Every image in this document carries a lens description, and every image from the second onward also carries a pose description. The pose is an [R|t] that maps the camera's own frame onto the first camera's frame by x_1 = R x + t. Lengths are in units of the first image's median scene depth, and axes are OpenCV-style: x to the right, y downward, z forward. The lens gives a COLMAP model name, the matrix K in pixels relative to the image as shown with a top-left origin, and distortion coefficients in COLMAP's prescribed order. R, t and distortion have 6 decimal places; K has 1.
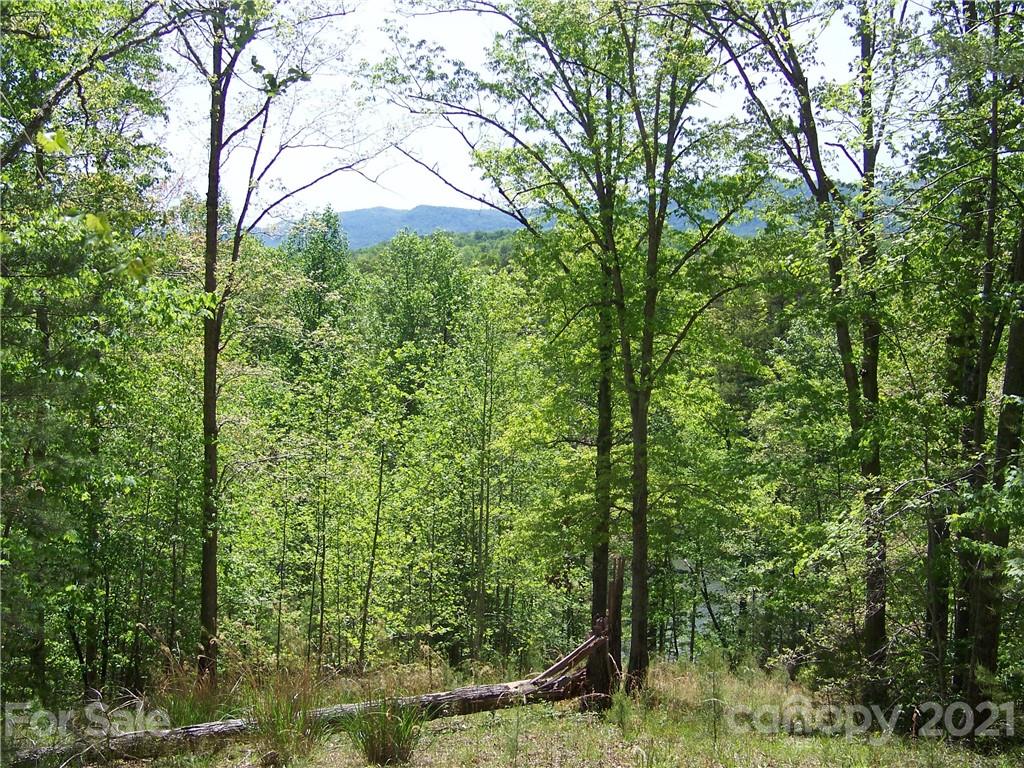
lens RADIAL K [[1510.3, 0, 510.8], [0, 1510.3, 383.8], [0, 0, 1]] dist [-0.054745, 0.000000]
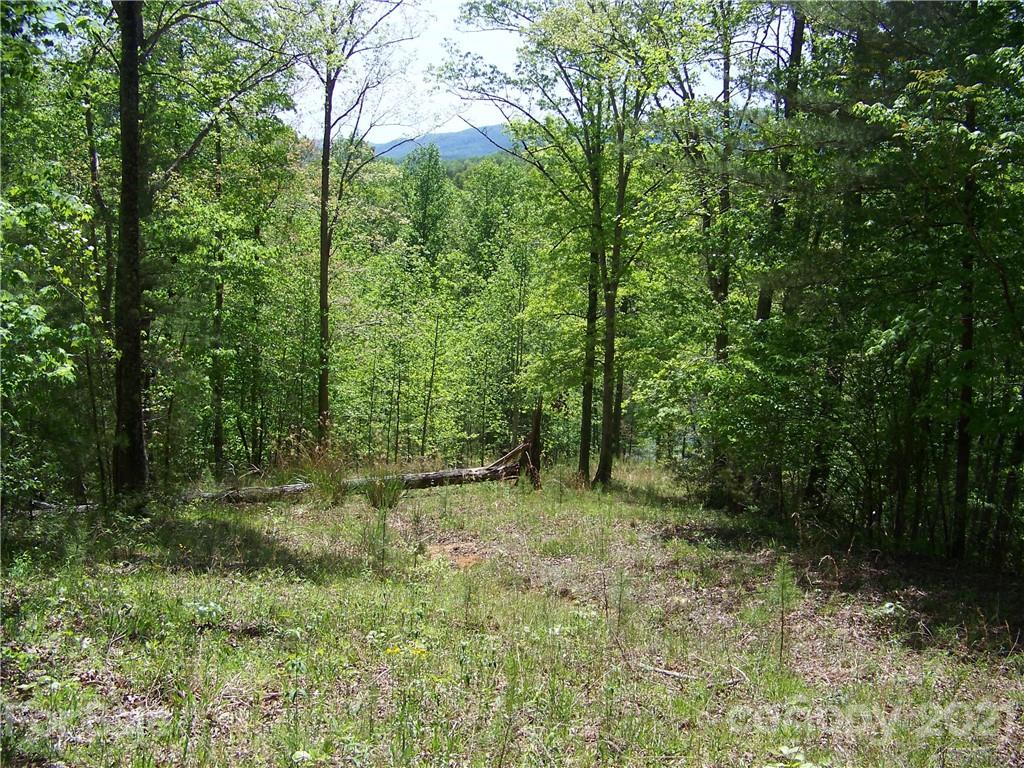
lens RADIAL K [[1092.2, 0, 513.3], [0, 1092.2, 385.6], [0, 0, 1]] dist [-0.184197, 0.000000]
pose [[0.997469, 0.027969, -0.065378, 0.065548], [-0.020198, 0.992969, 0.116639, -0.020507], [0.068180, -0.115023, 0.991020, -0.107484]]
